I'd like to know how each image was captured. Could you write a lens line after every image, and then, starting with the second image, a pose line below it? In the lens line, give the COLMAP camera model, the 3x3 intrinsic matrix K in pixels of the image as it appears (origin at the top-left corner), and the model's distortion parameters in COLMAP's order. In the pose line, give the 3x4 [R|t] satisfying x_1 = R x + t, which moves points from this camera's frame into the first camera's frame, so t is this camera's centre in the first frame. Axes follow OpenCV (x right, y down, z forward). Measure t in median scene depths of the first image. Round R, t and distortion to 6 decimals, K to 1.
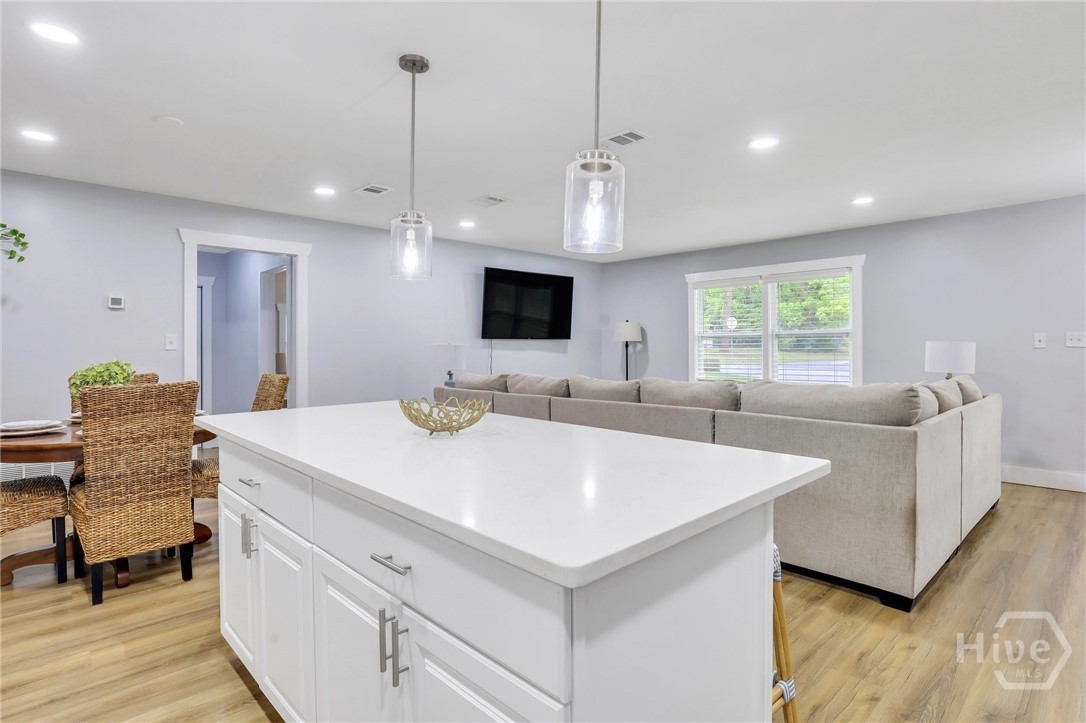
lens RADIAL K [[560.2, 0, 545.9], [0, 560.2, 343.3], [0, 0, 1]] dist [-0.000244, 0.000237]
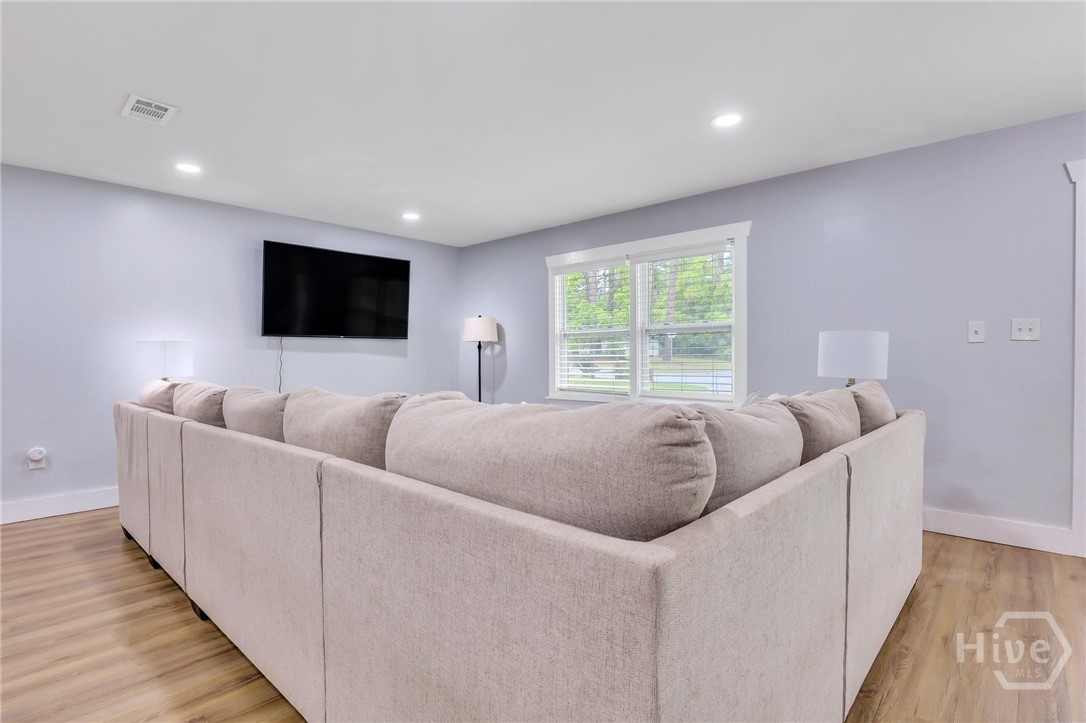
lens RADIAL K [[524.0, 0, 540.4], [0, 524.0, 358.9], [0, 0, 1]] dist [-0.017520, 0.000111]
pose [[0.998848, -0.001974, 0.047954, 0.254085], [0.001534, 0.999956, 0.009220, 0.018591], [-0.047970, -0.009136, 0.998807, 0.315023]]
